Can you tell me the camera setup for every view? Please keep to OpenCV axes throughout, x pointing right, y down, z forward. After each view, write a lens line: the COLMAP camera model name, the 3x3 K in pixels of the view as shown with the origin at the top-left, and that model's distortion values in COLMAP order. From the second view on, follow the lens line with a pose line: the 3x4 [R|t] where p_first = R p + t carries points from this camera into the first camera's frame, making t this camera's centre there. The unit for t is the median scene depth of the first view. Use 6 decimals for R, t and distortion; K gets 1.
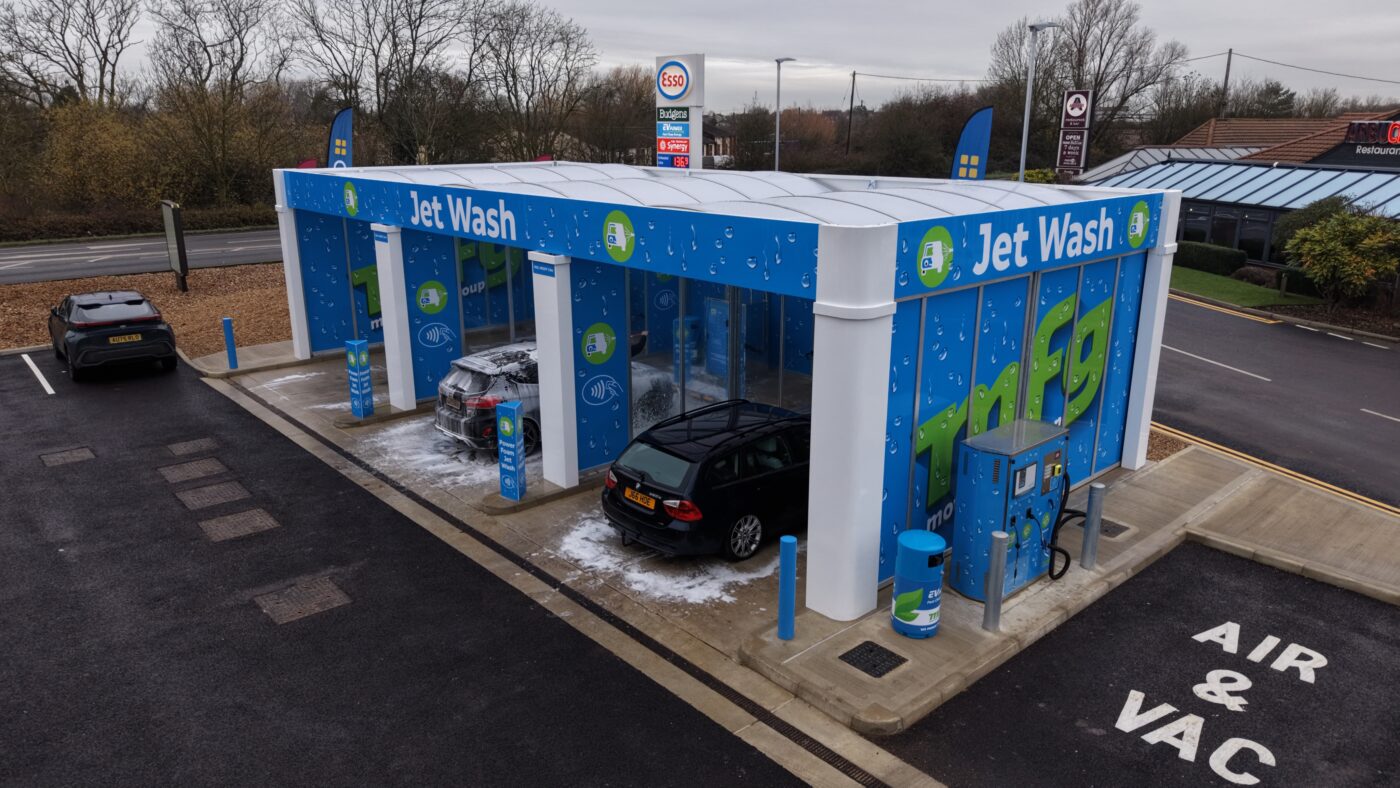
lens RADIAL K [[946.2, 0, 698.8], [0, 946.2, 380.5], [0, 0, 1]] dist [0.007084, -0.005254]
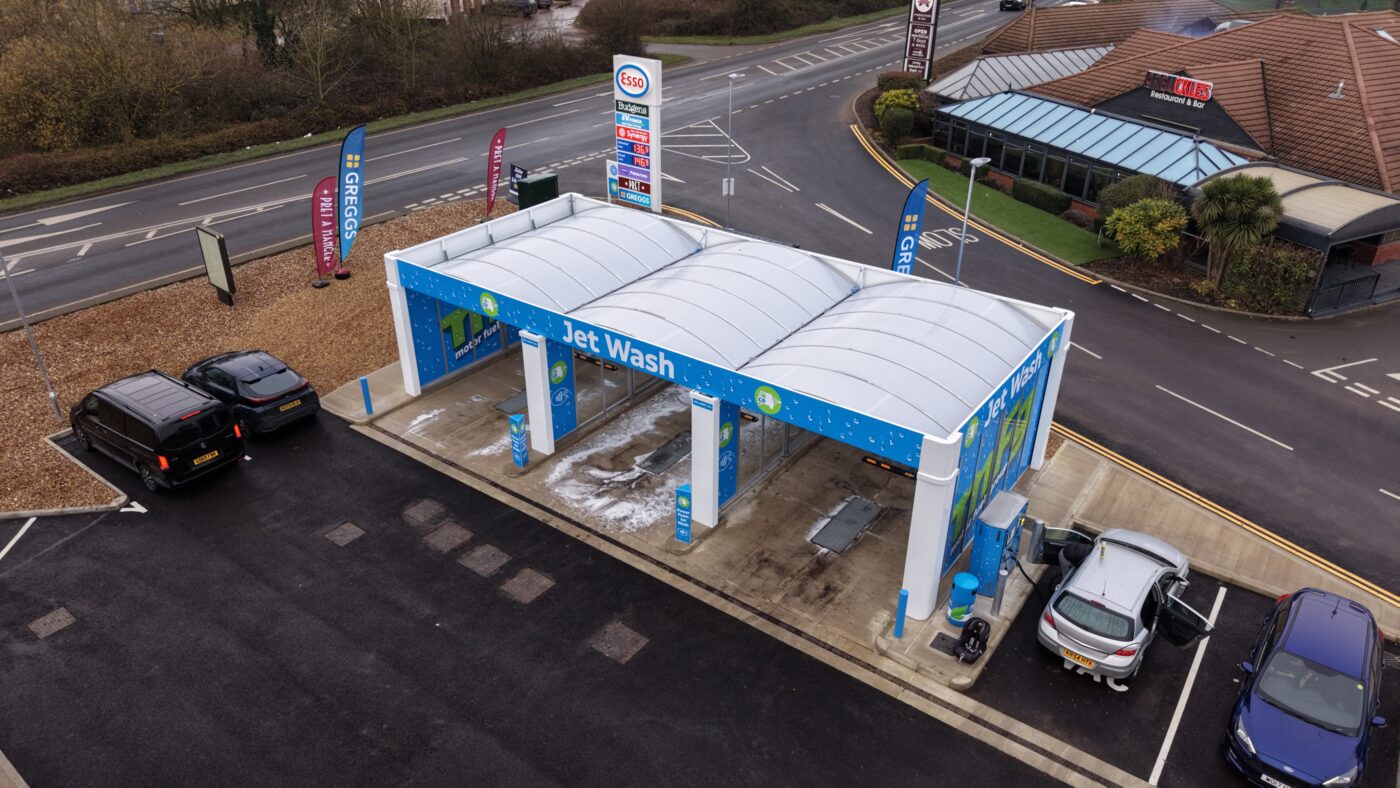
lens RADIAL K [[937.0, 0, 704.0], [0, 937.0, 385.7], [0, 0, 1]] dist [0.046848, -0.063188]
pose [[0.978226, -0.091891, 0.186091, -0.342742], [0.047608, 0.972084, 0.229754, -0.385647], [-0.202008, -0.215892, 0.955292, -0.359956]]
